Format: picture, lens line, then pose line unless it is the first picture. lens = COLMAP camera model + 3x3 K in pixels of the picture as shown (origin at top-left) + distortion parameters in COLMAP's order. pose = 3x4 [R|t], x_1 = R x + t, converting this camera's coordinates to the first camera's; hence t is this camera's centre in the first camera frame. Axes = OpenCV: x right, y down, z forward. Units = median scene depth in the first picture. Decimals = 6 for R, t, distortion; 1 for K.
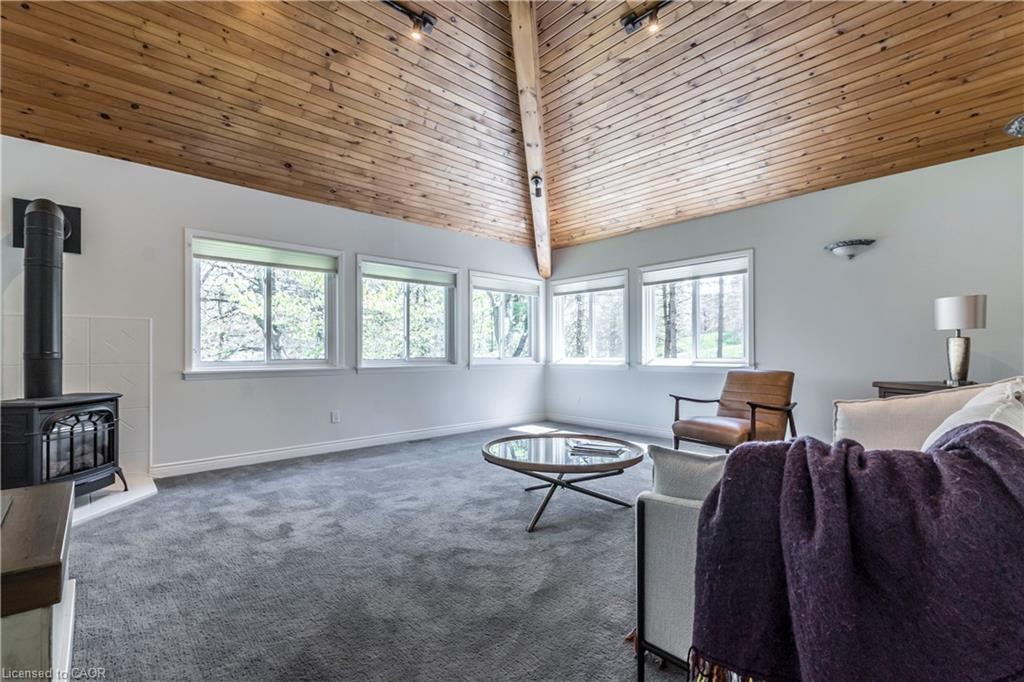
lens RADIAL K [[457.5, 0, 512.0], [0, 457.5, 347.8], [0, 0, 1]] dist [0.001535, 0.000376]
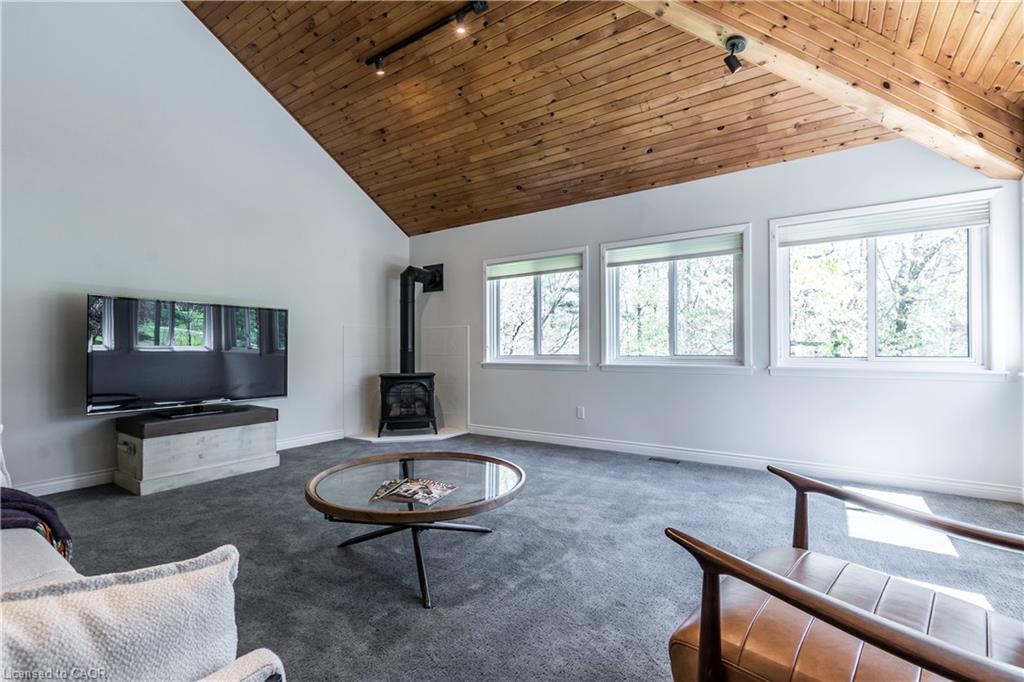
lens RADIAL K [[457.5, 0, 512.0], [0, 457.5, 347.8], [0, 0, 1]] dist [0.001535, 0.000376]
pose [[0.232929, 0.003441, -0.972488, 0.605729], [0.015304, 0.999857, 0.007203, -0.001039], [0.972373, -0.016560, 0.232843, 0.669836]]
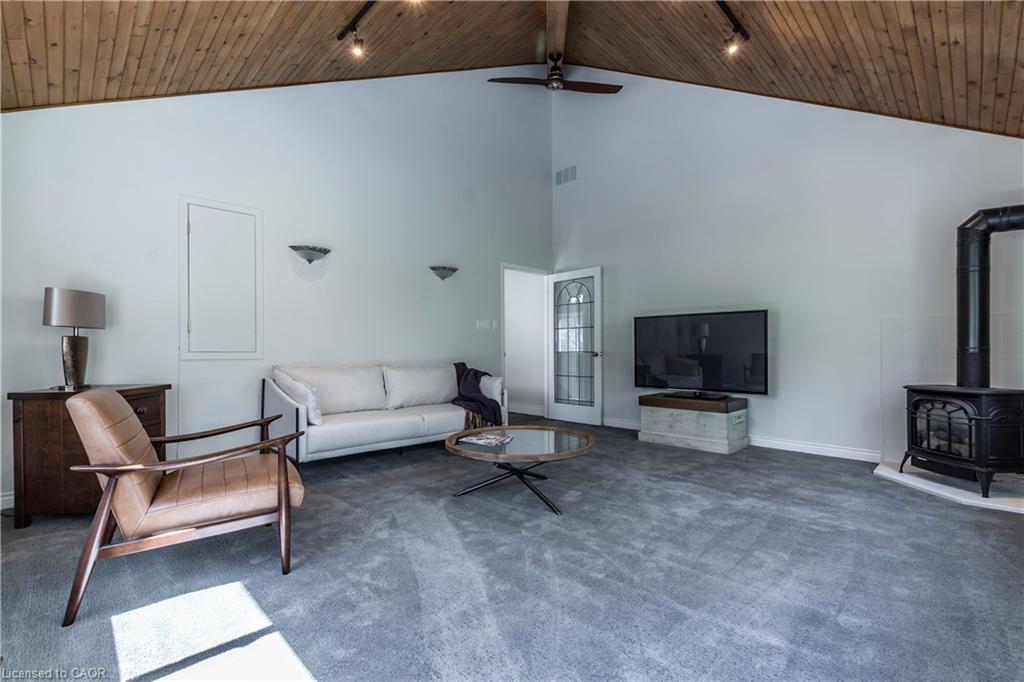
lens RADIAL K [[457.5, 0, 512.0], [0, 457.5, 347.8], [0, 0, 1]] dist [0.001535, 0.000376]
pose [[-0.999158, 0.006418, -0.040516, 0.111504], [0.007173, 0.999803, -0.018531, 0.015188], [0.040389, -0.018806, -0.999007, 1.437156]]
